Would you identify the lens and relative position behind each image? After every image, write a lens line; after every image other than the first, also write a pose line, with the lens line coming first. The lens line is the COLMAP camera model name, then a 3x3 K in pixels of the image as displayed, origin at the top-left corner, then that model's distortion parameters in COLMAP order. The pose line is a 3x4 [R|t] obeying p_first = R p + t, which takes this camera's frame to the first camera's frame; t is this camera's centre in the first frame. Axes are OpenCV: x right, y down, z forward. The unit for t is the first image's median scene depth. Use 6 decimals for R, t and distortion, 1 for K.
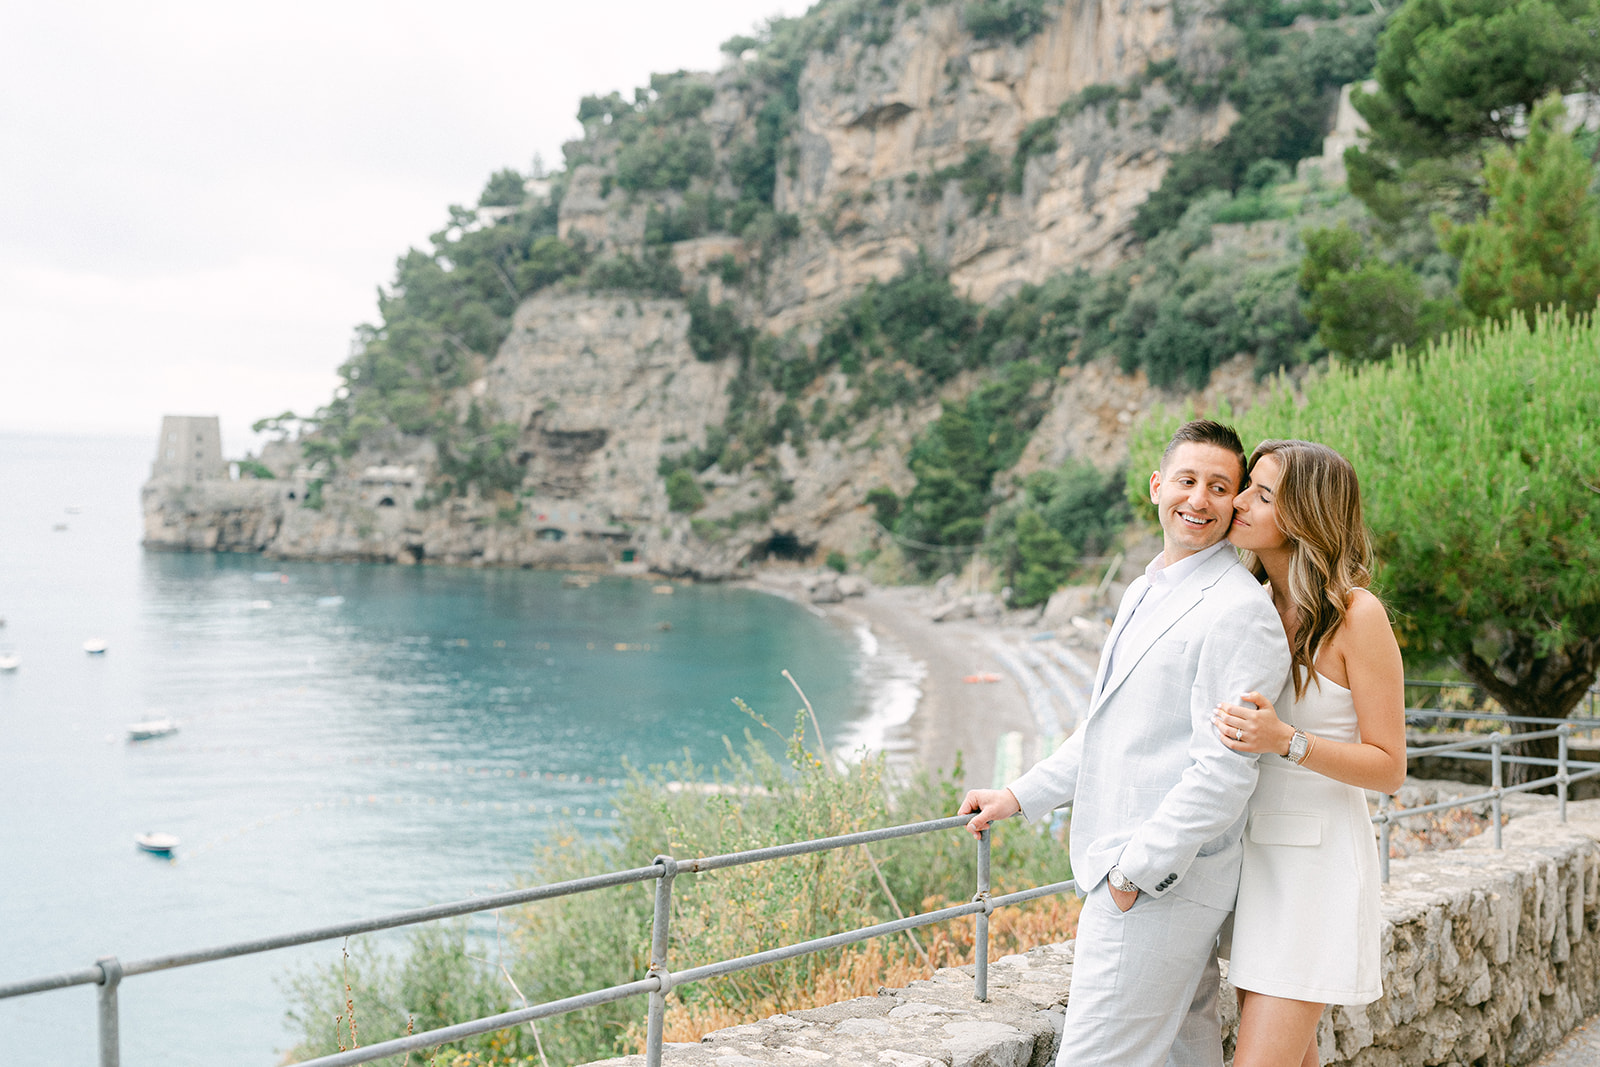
lens RADIAL K [[1999.5, 0, 824.0], [0, 1999.5, 527.8], [0, 0, 1]] dist [0.028572, -0.015453]
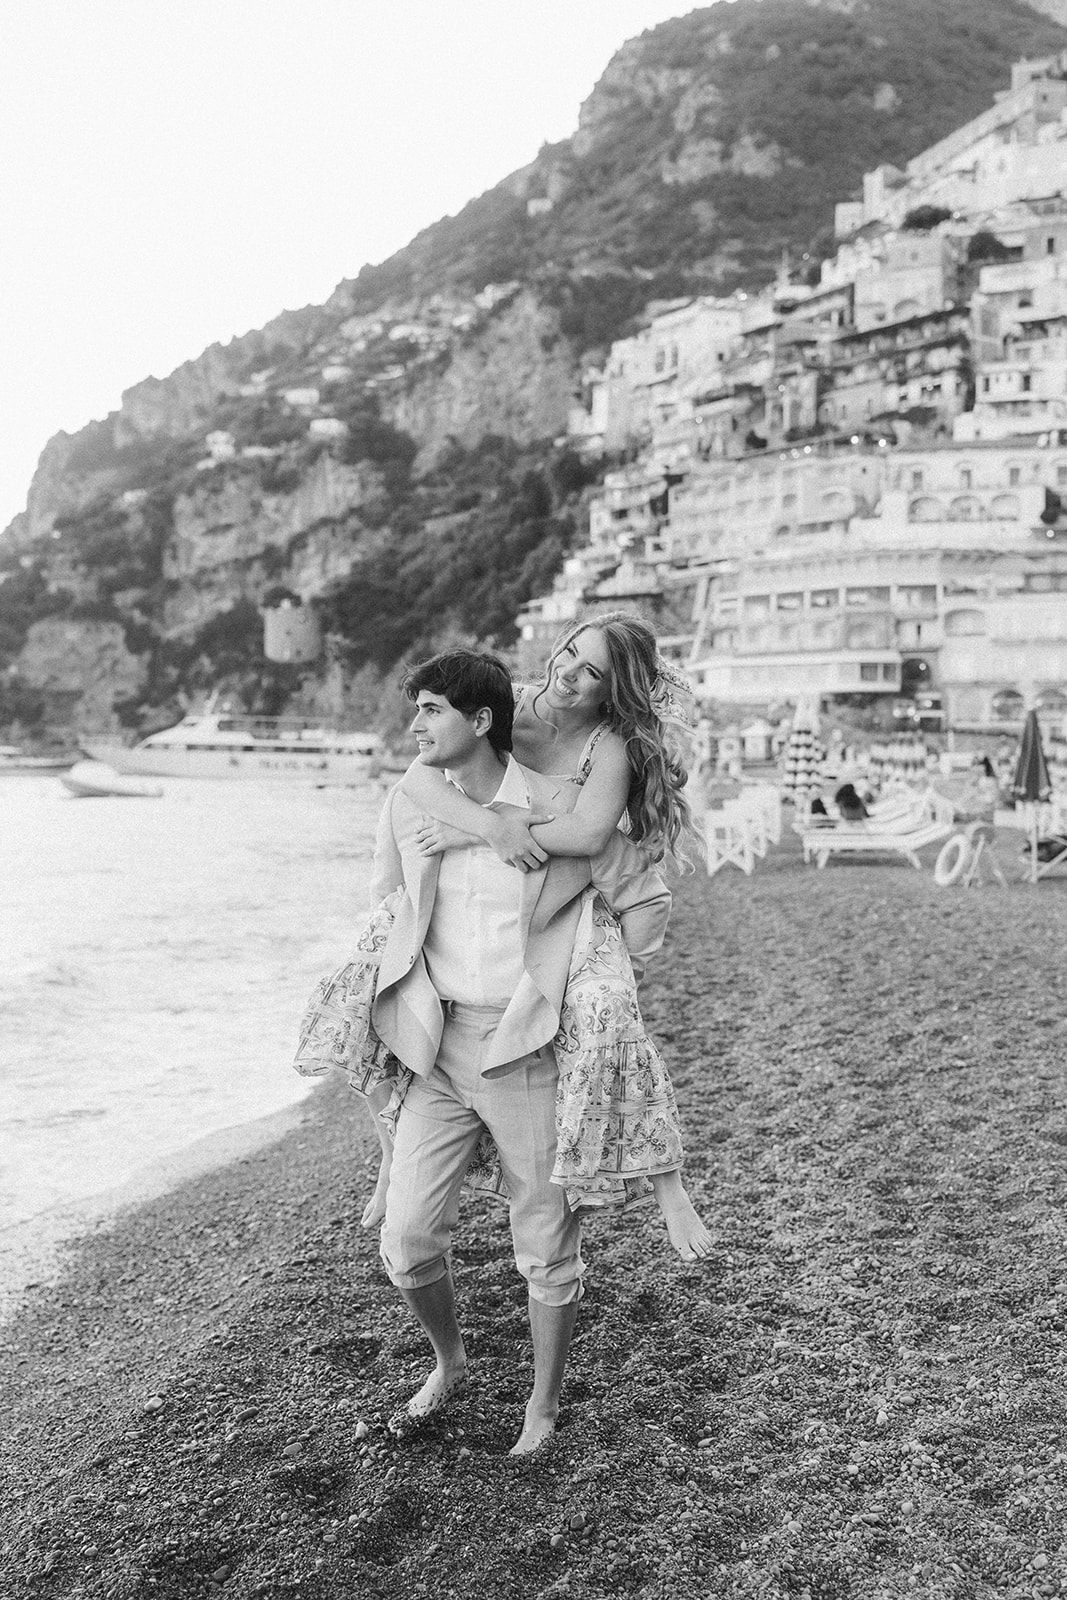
lens RADIAL K [[2011.3, 0, 542.2], [0, 2011.3, 802.7], [0, 0, 1]] dist [0.014421, 0.059876]
pose [[0.972950, -0.041549, 0.227250, -0.125912], [0.042742, 0.999086, -0.000330, 0.082627], [-0.227029, 0.010035, 0.973836, -1.031872]]
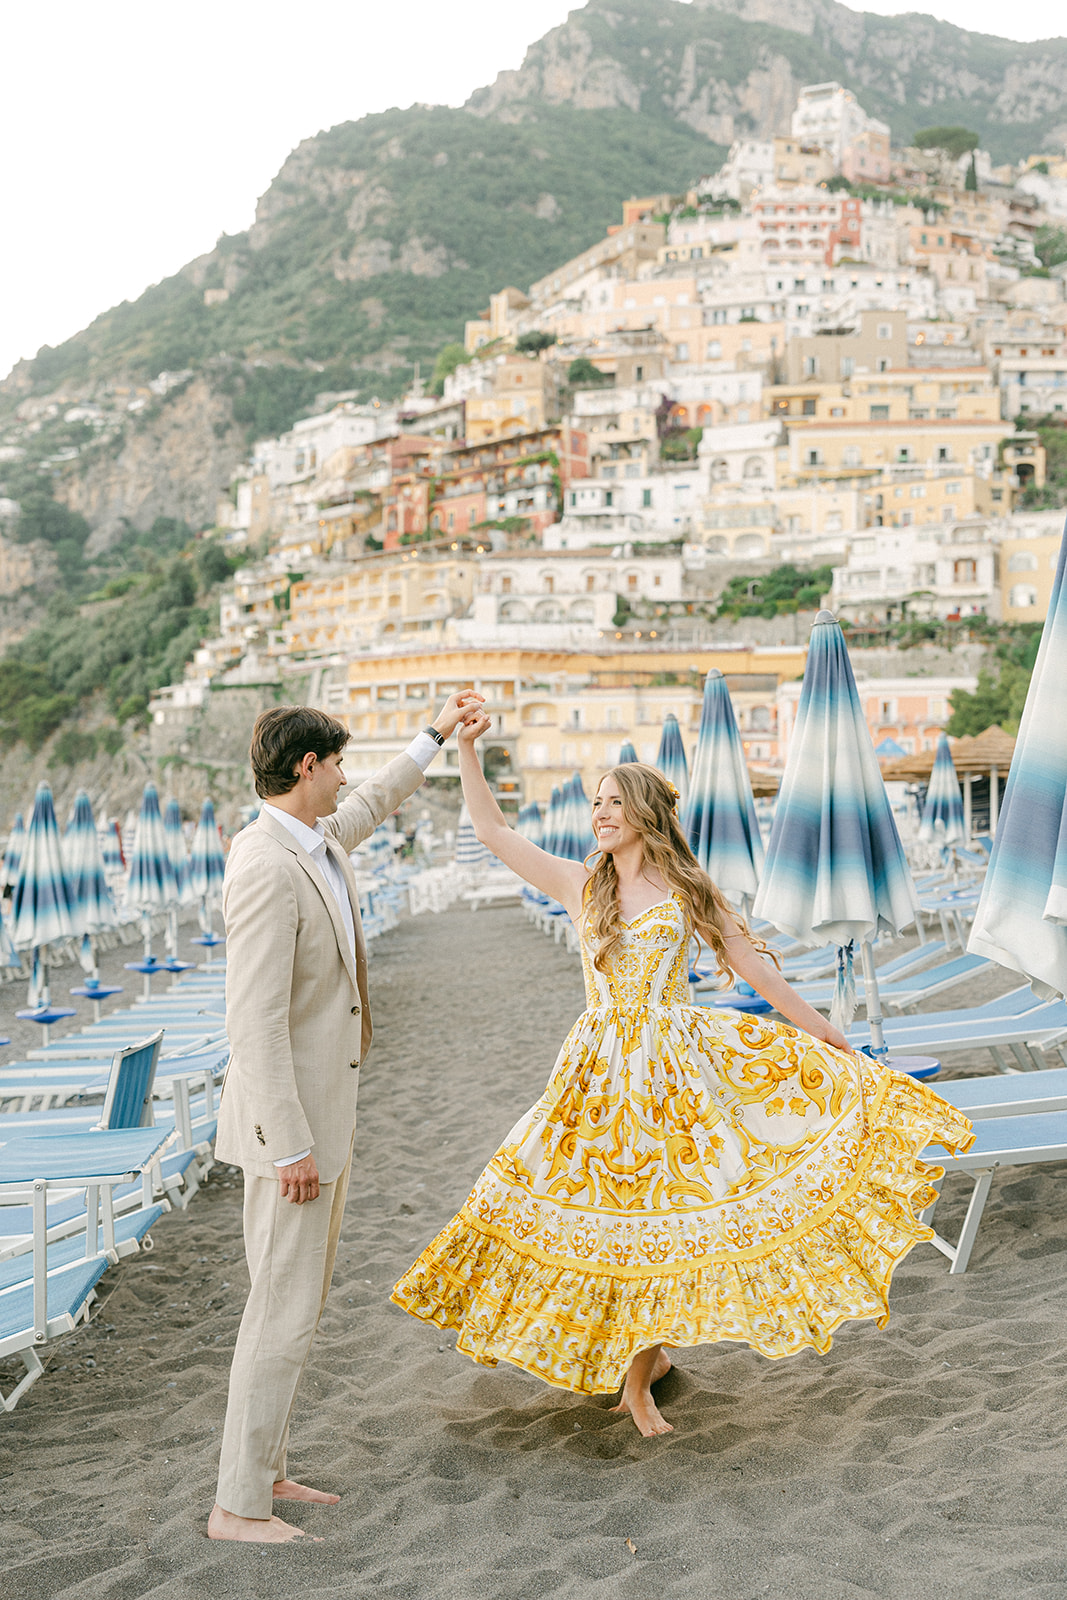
lens RADIAL K [[1999.5, 0, 503.9], [0, 1999.5, 797.4], [0, 0, 1]] dist [0.028572, -0.015453]
pose [[0.934234, -0.030511, 0.355353, -0.115228], [0.045562, 0.998381, -0.034062, 0.083856], [-0.353738, 0.048012, 0.934112, -1.087507]]
